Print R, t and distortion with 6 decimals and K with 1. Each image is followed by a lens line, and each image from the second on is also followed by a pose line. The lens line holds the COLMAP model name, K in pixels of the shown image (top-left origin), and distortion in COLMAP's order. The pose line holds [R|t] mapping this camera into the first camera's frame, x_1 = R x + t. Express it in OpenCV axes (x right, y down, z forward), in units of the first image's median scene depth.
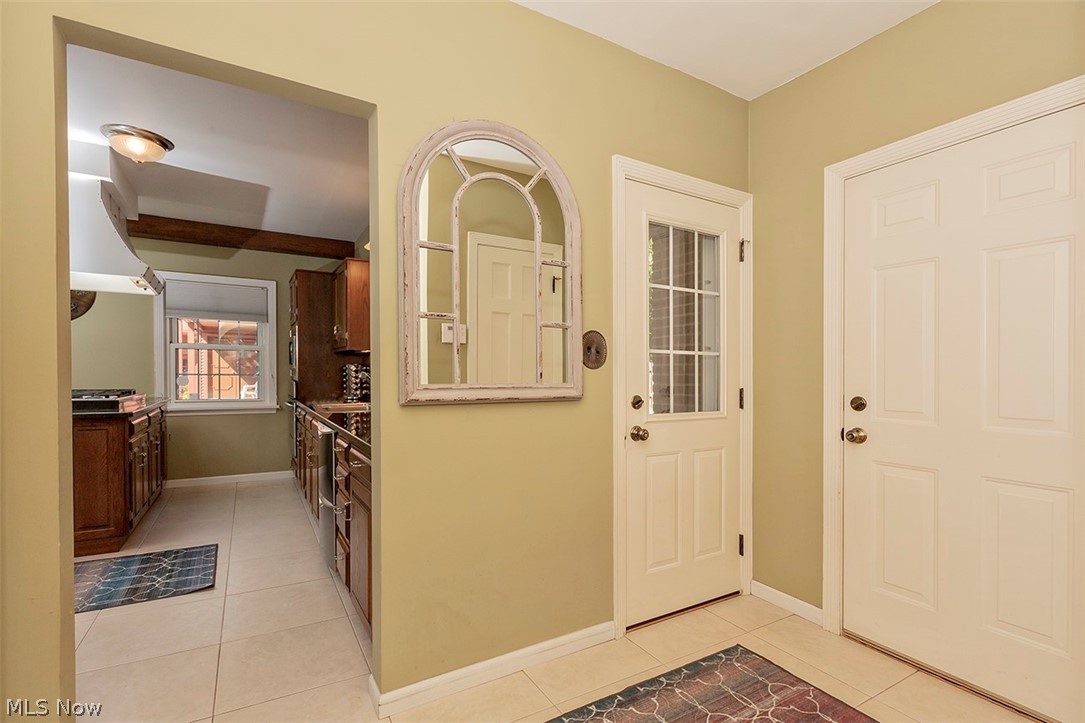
lens RADIAL K [[497.2, 0, 544.3], [0, 497.2, 373.4], [0, 0, 1]] dist [-0.002938, 0.000831]
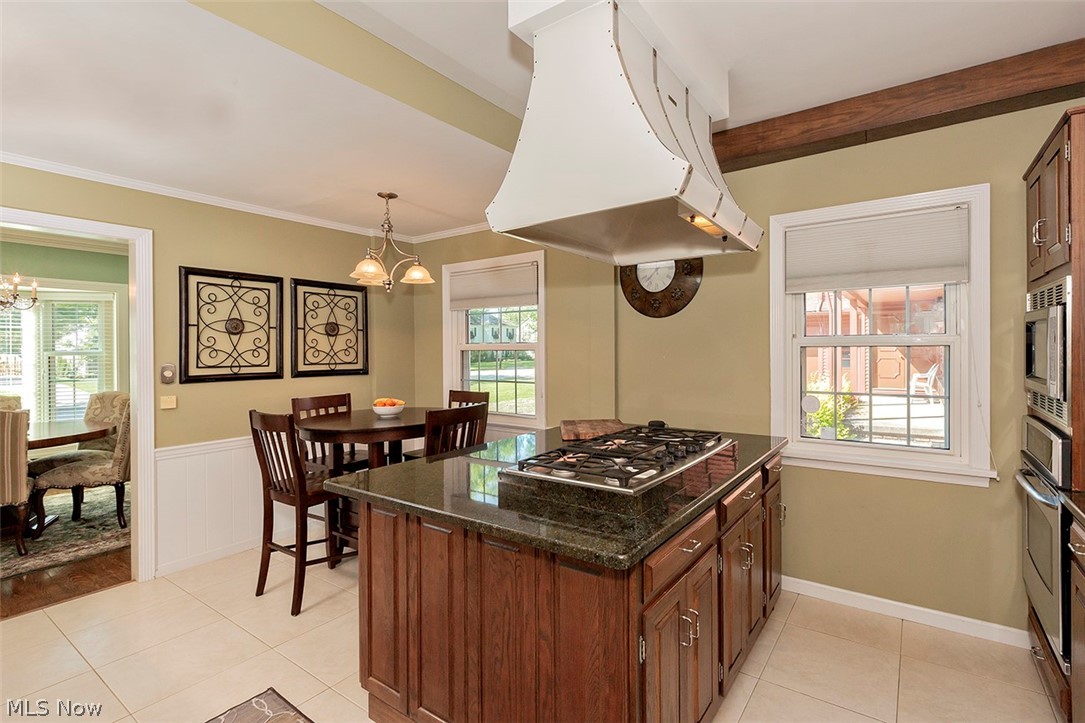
lens RADIAL K [[497.2, 0, 599.4], [0, 497.2, 368.2], [0, 0, 1]] dist [-0.002938, 0.000831]
pose [[0.445278, 0.031684, -0.894831, -0.298820], [0.004552, 0.999281, 0.037648, -0.040960], [0.895381, -0.020837, 0.444814, 0.495574]]
